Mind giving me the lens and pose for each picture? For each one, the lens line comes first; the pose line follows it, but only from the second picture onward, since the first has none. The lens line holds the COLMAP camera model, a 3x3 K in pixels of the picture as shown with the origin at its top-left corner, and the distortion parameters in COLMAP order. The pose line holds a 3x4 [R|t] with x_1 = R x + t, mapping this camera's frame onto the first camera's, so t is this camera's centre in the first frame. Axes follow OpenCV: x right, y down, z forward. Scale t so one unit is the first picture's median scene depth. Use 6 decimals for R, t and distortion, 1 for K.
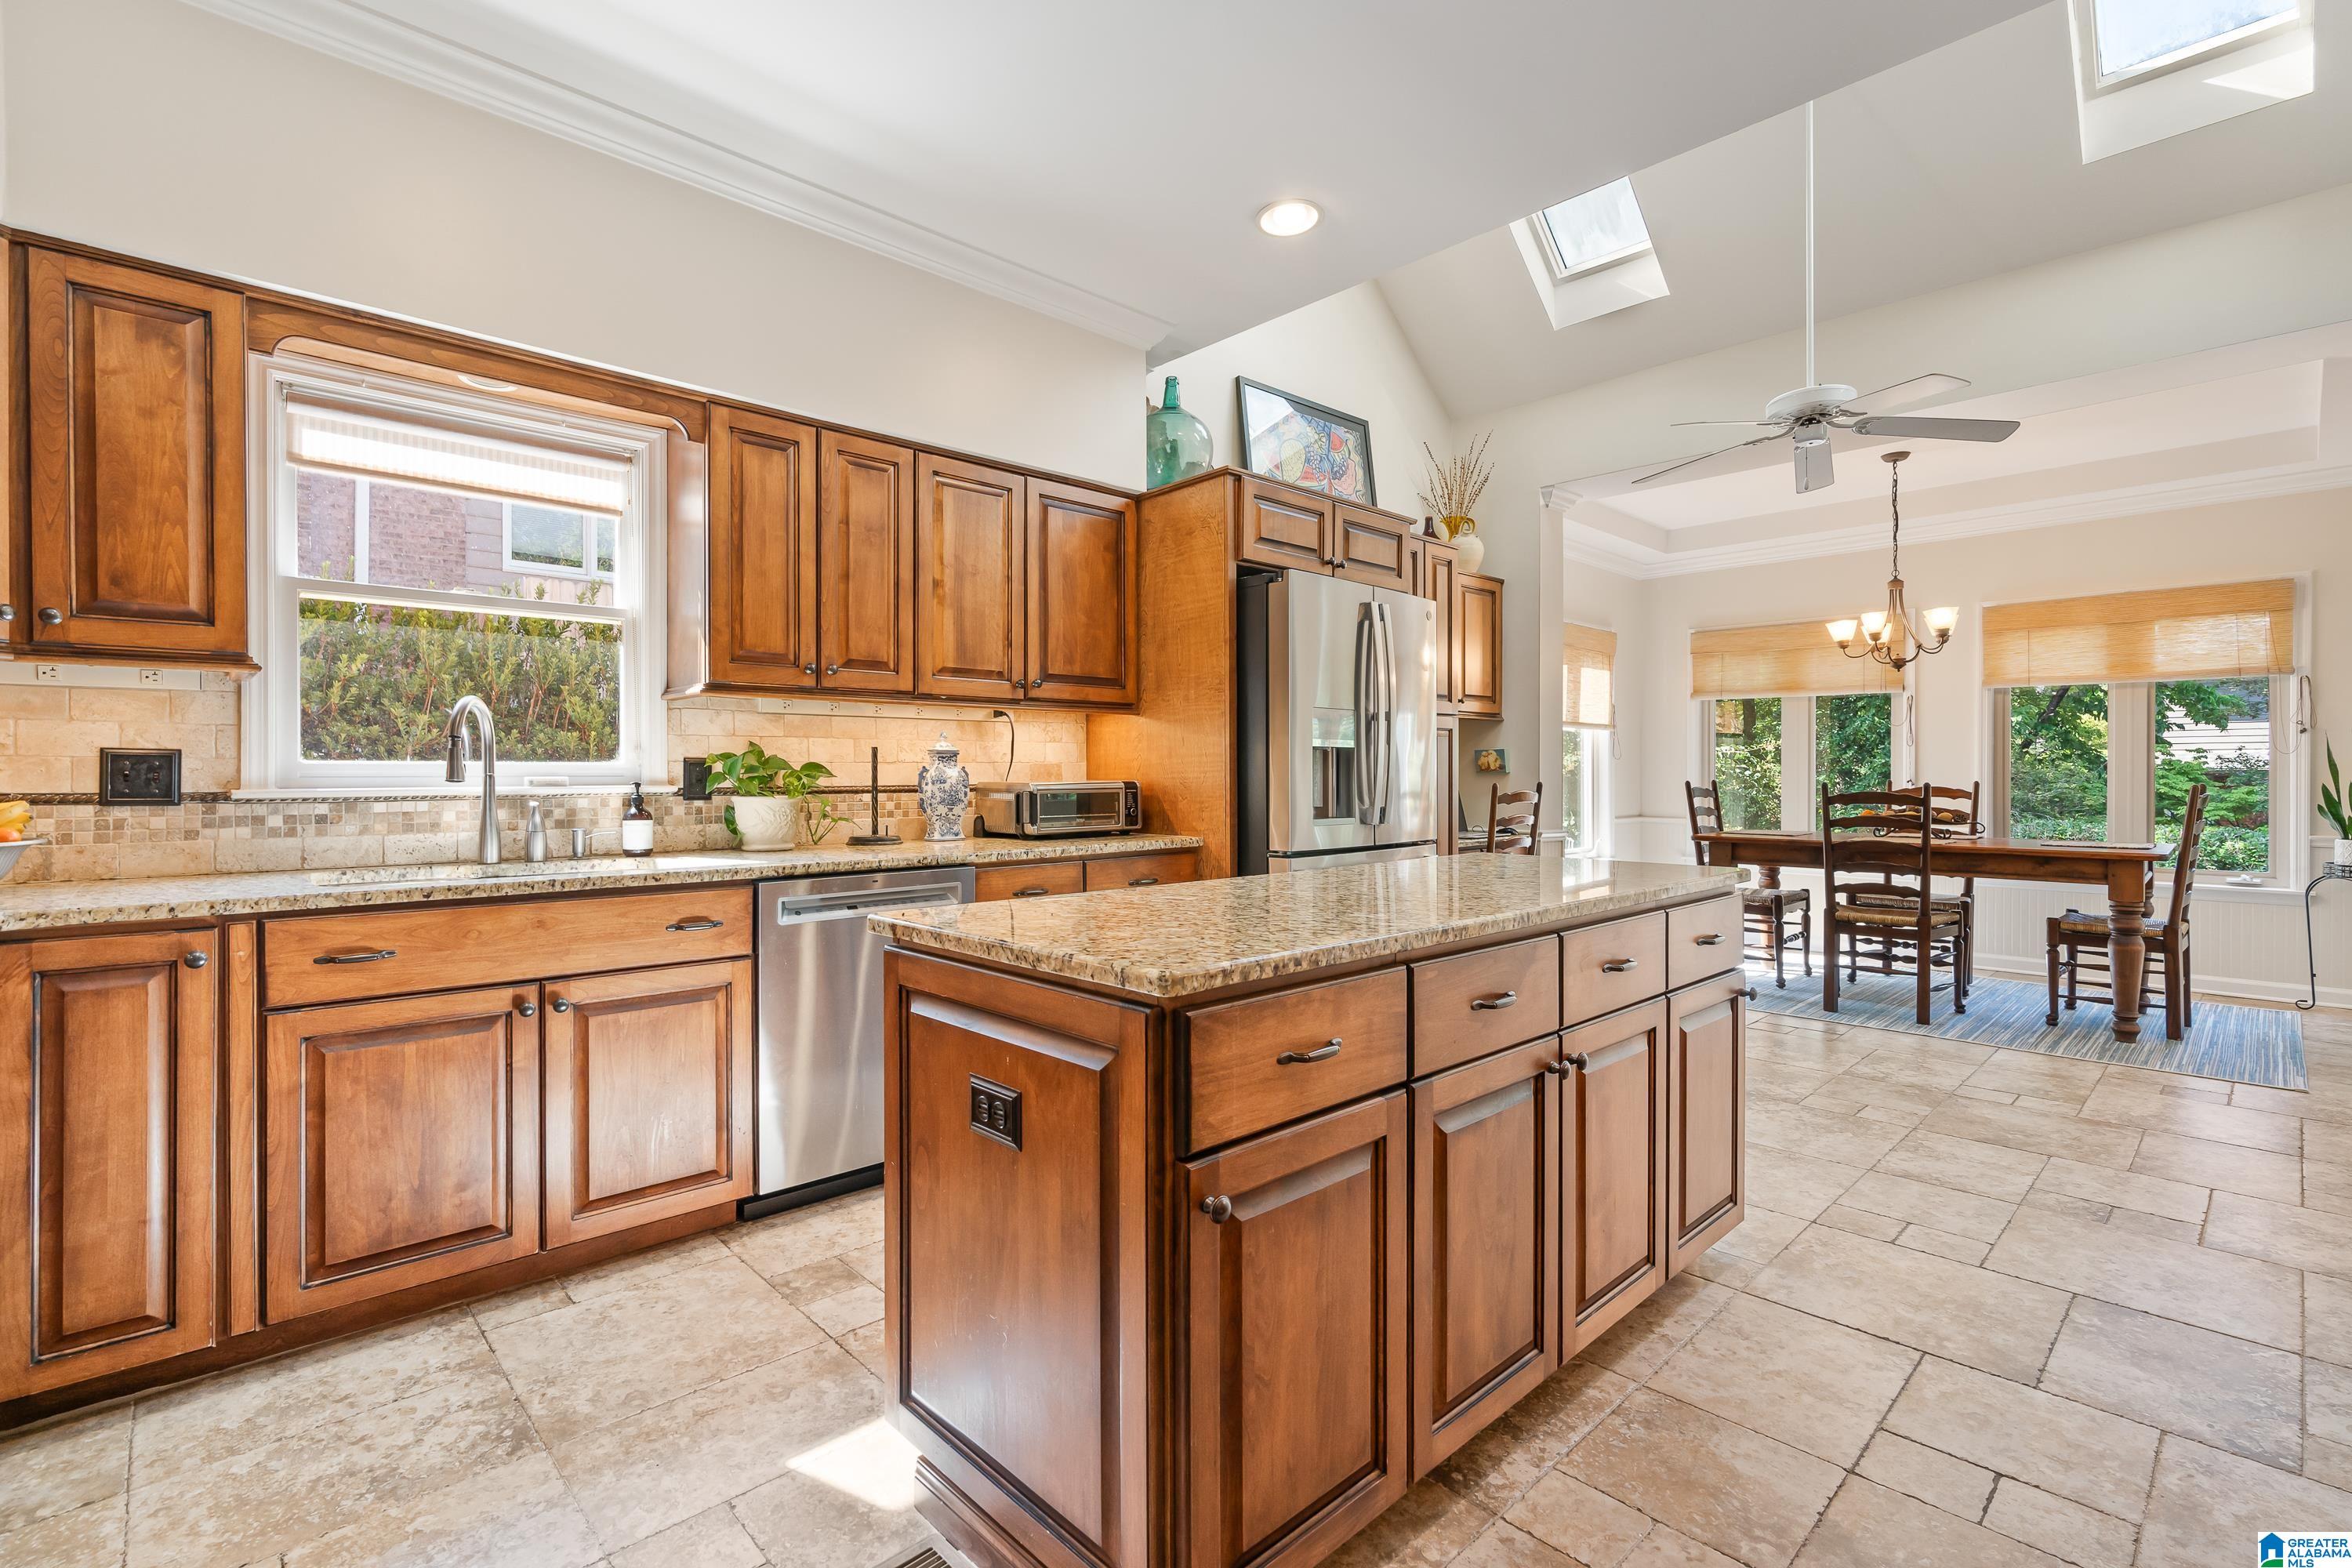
lens RADIAL K [[1070.5, 0, 1171.6], [0, 1070.5, 786.1], [0, 0, 1]] dist [-0.004405, 0.001462]
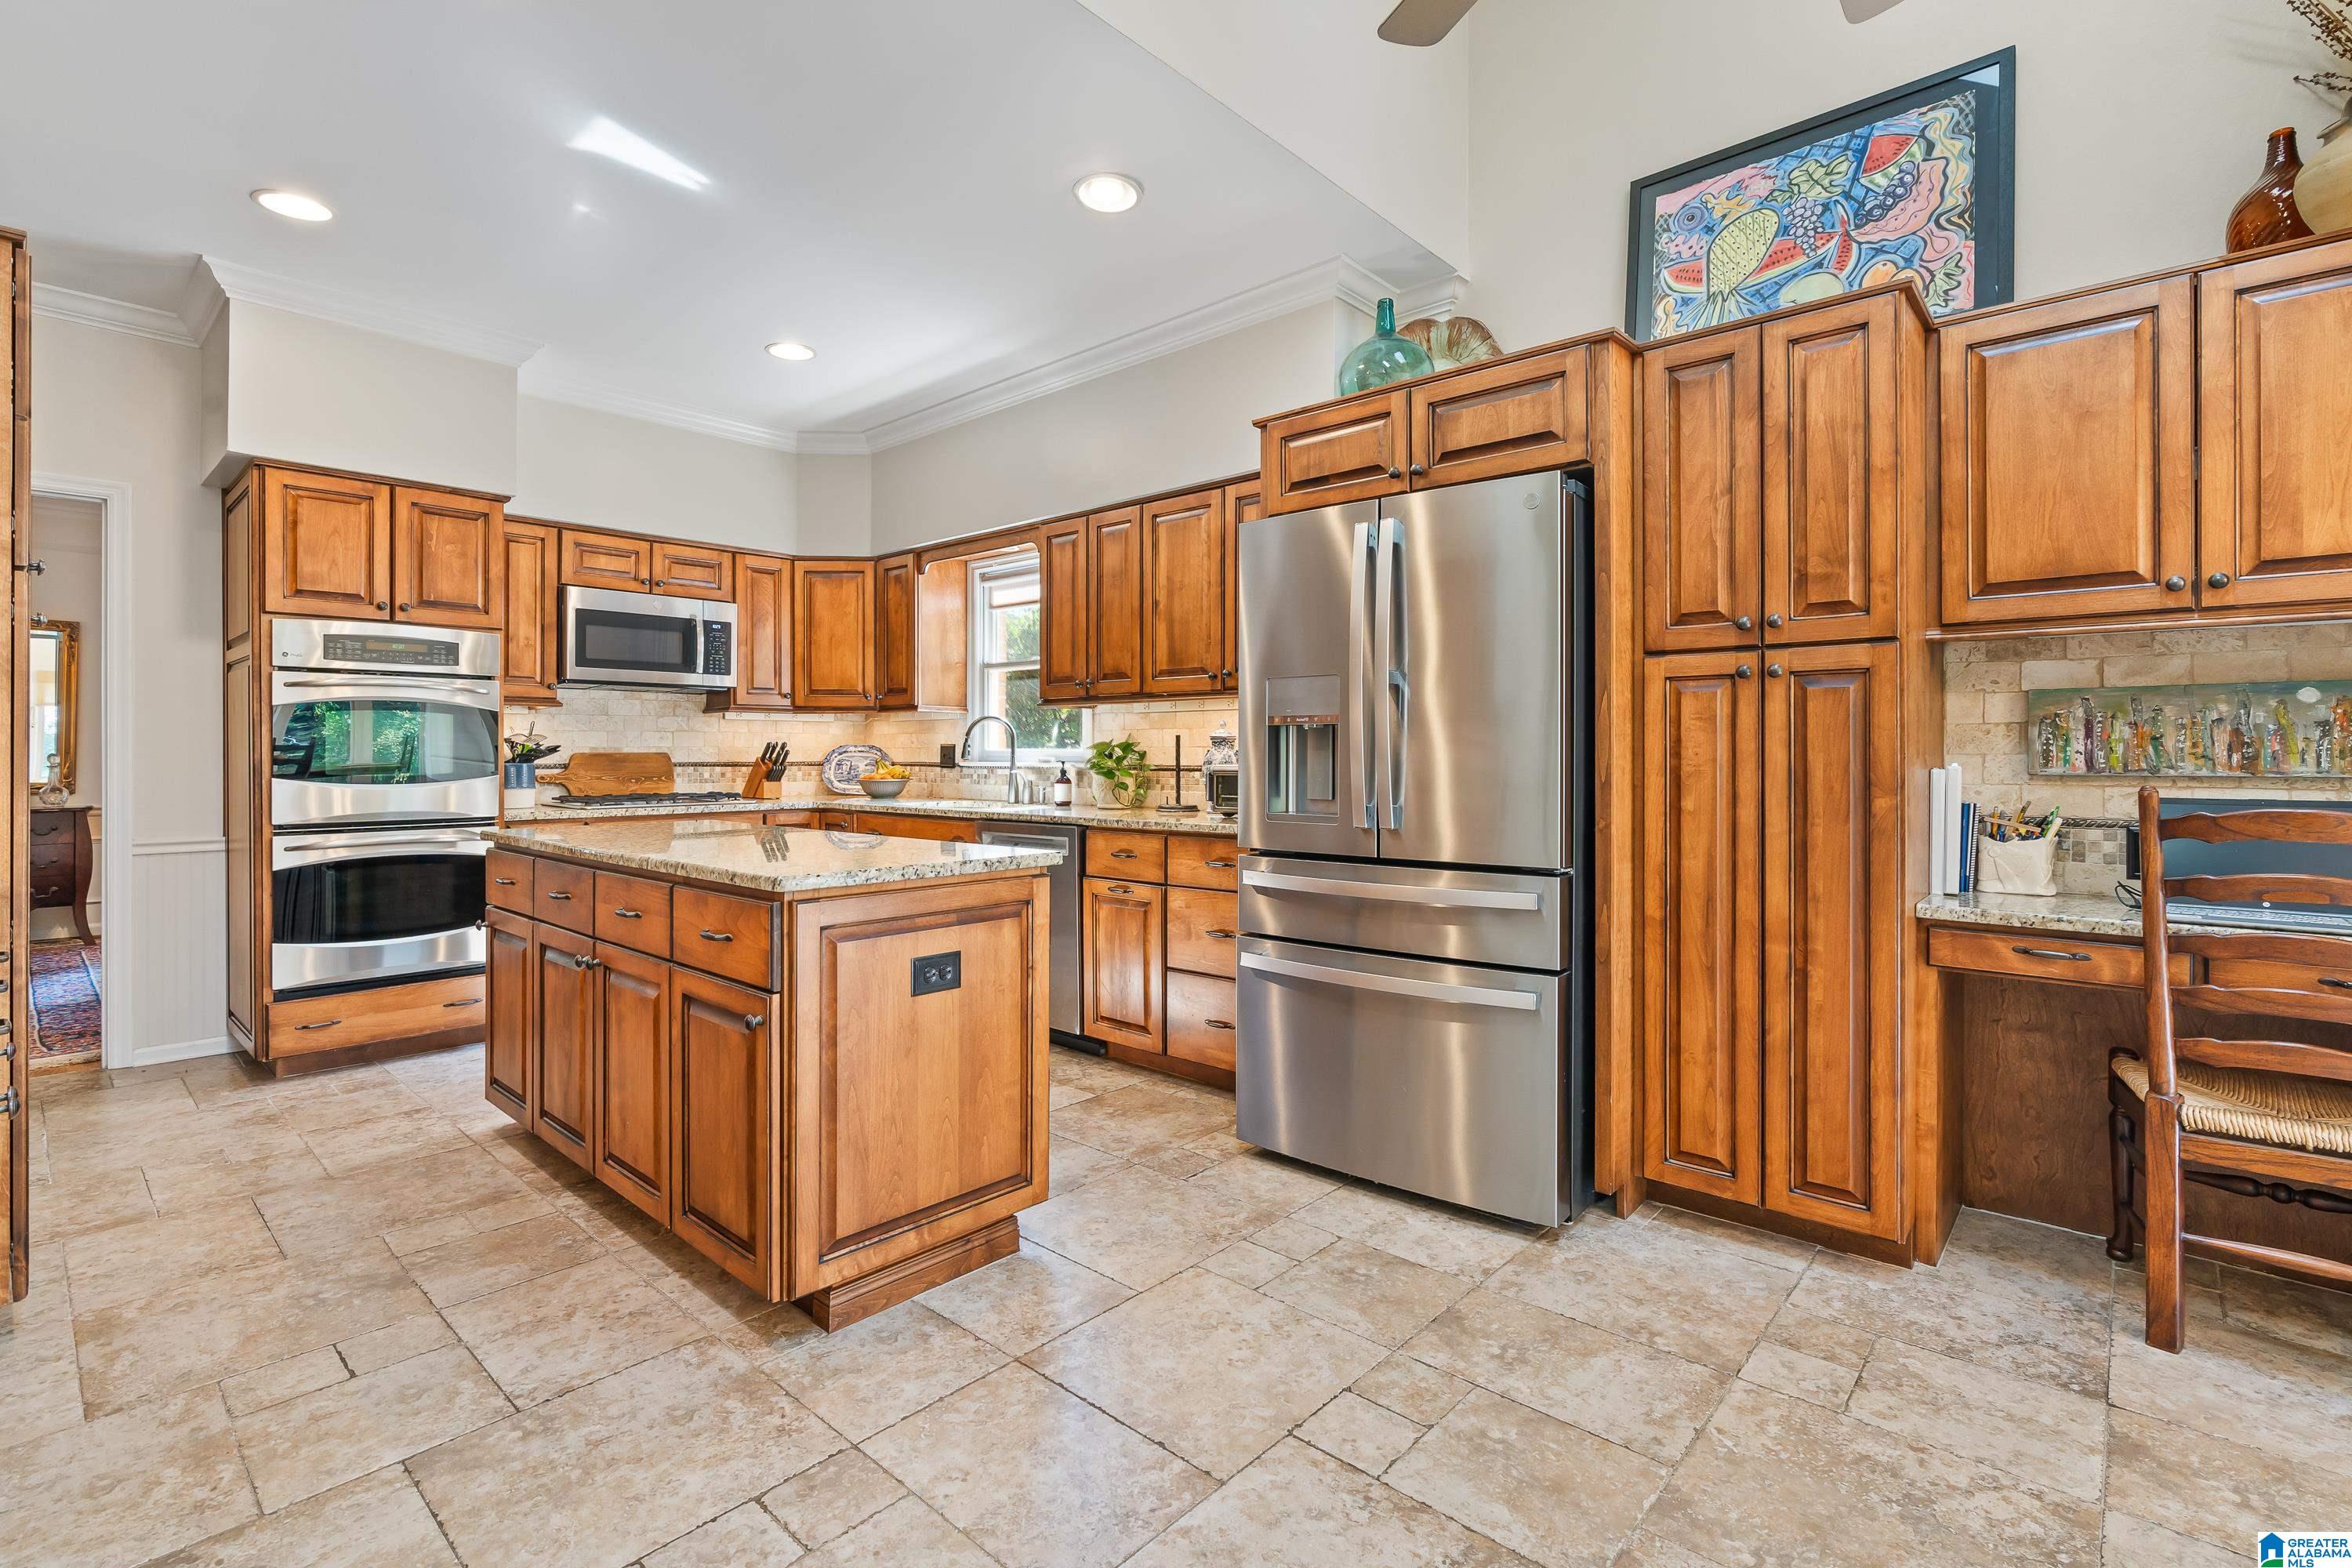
lens RADIAL K [[1070.5, 0, 1165.7], [0, 1070.5, 758.4], [0, 0, 1]] dist [-0.004405, 0.001462]
pose [[0.073268, 0.004303, -0.997303, 1.011227], [-0.016442, 0.999860, 0.003106, -0.013098], [0.997177, 0.016170, 0.073328, 0.909210]]
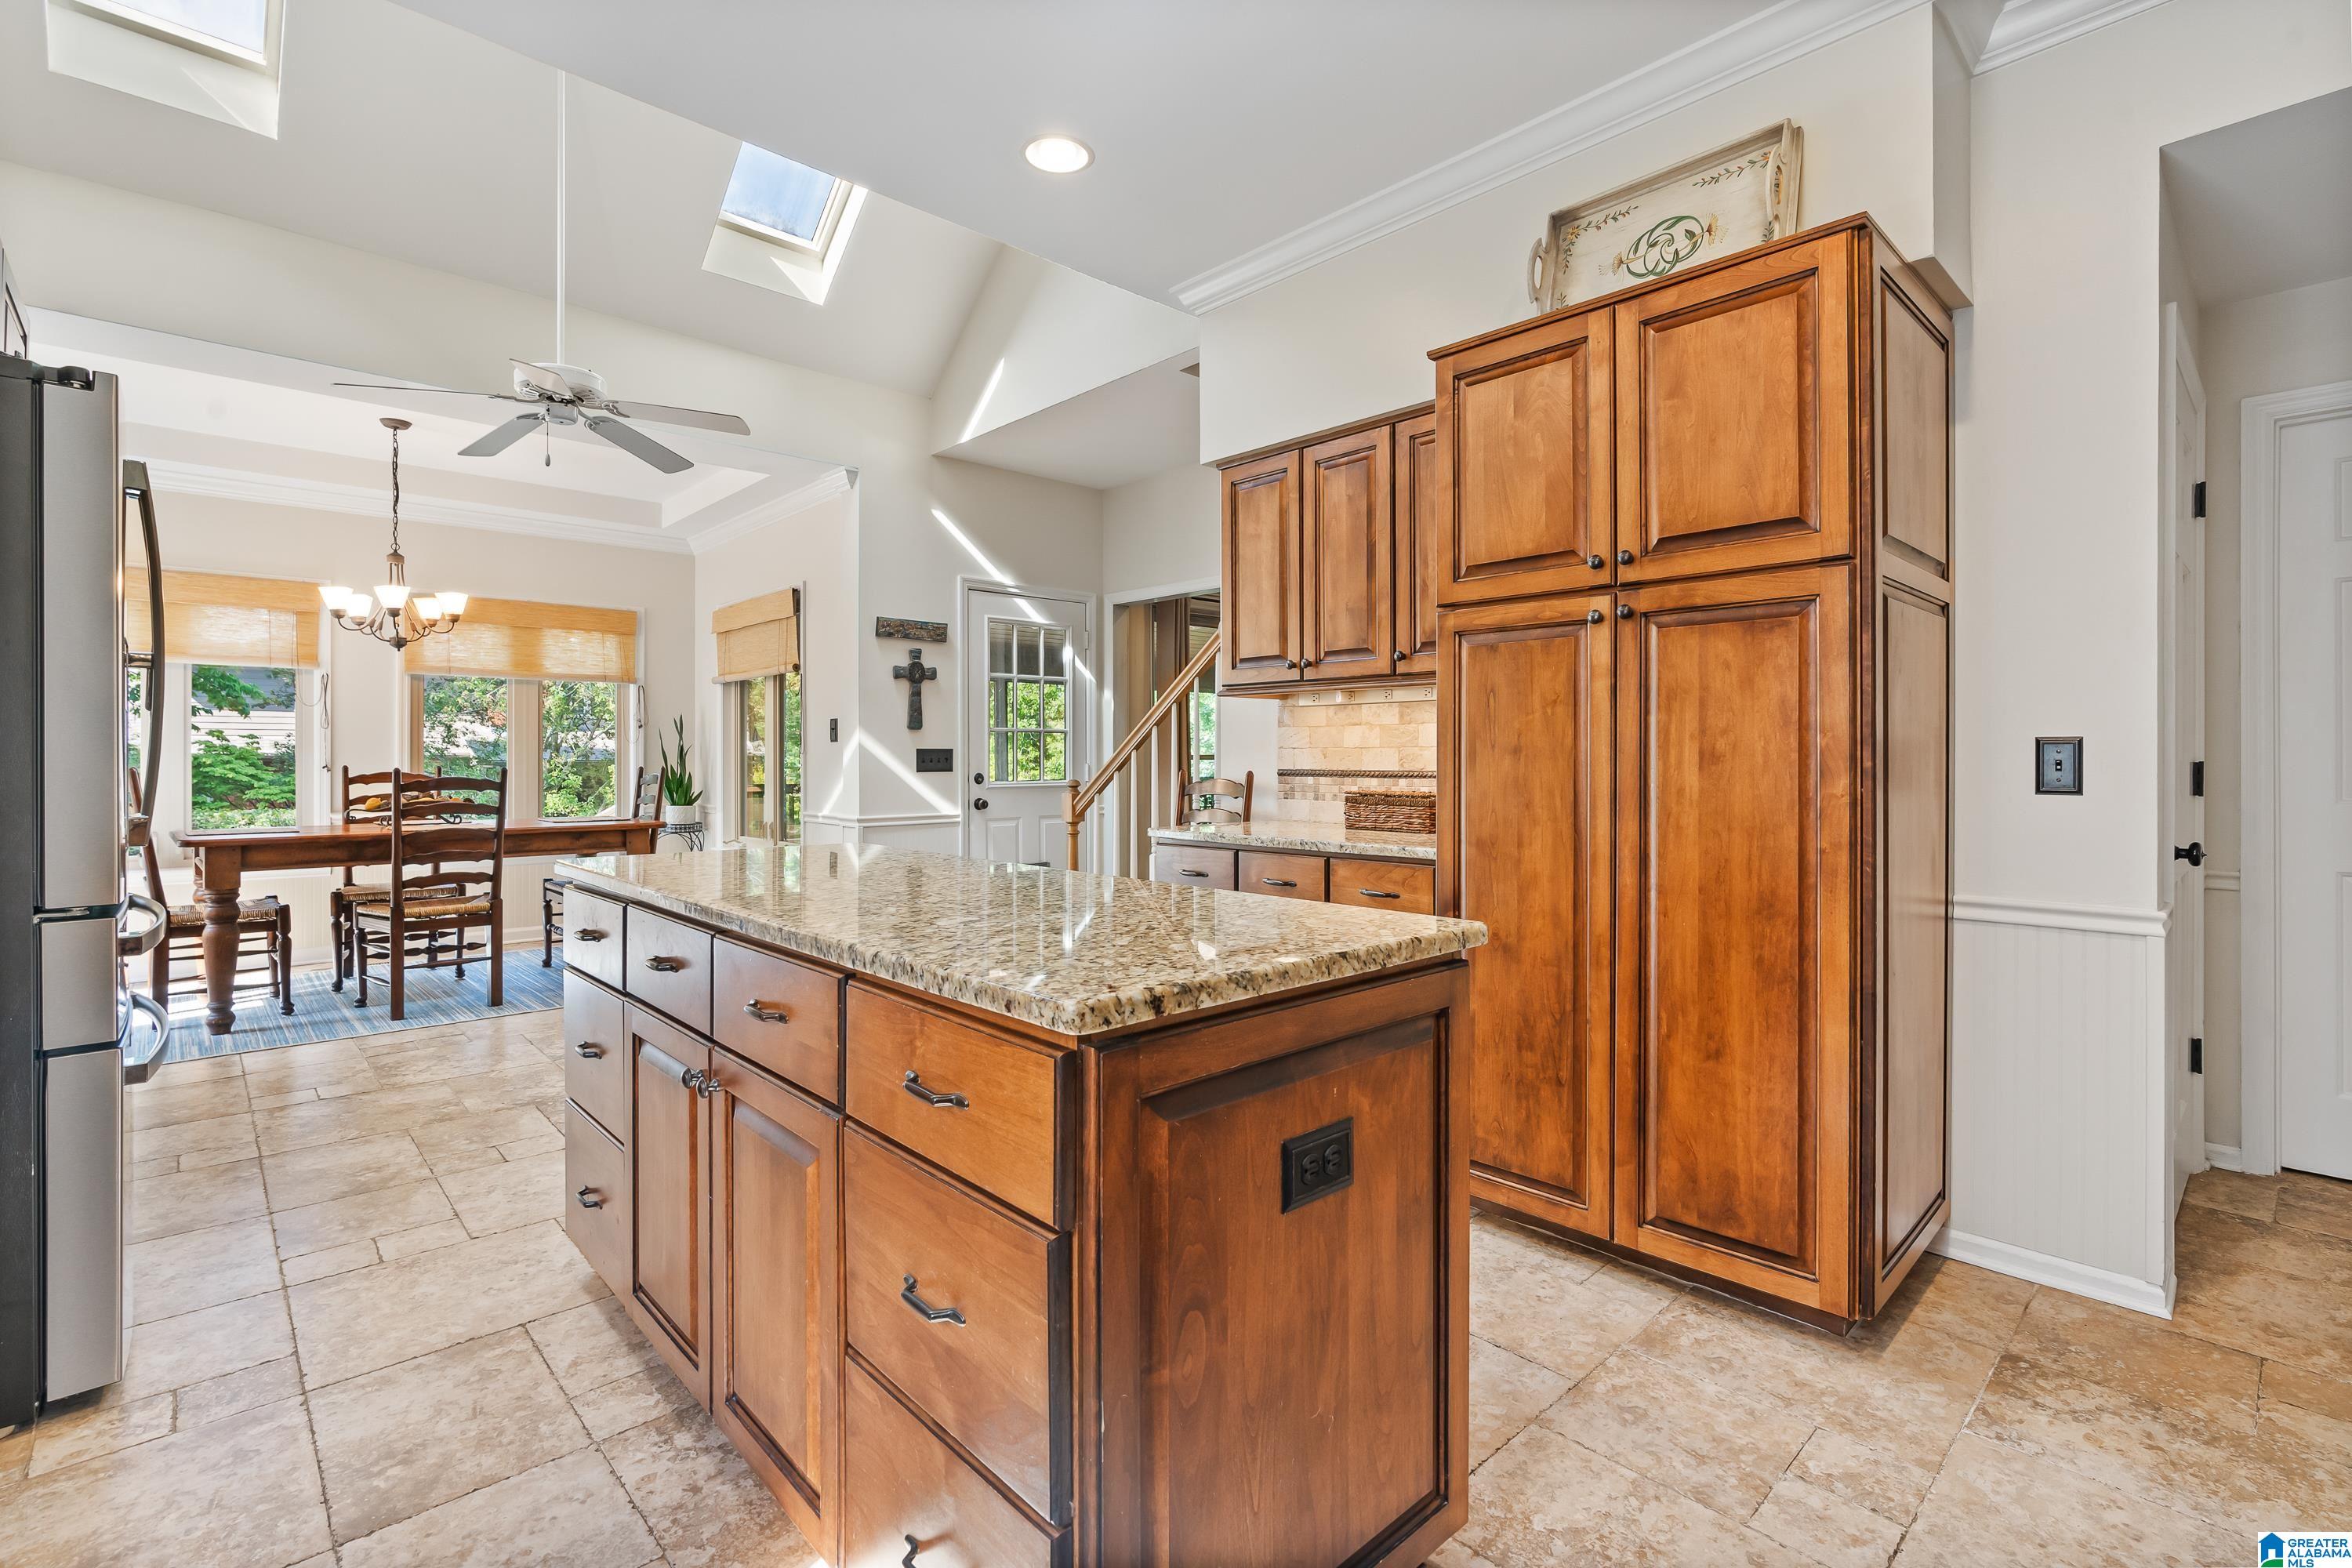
lens RADIAL K [[1070.5, 0, 1193.3], [0, 1070.5, 760.9], [0, 0, 1]] dist [-0.004405, 0.001462]
pose [[-0.007674, -0.001871, 0.999969, -0.439706], [0.011555, 0.999931, 0.001960, -0.005321], [-0.999904, 0.011570, -0.007652, 0.485599]]
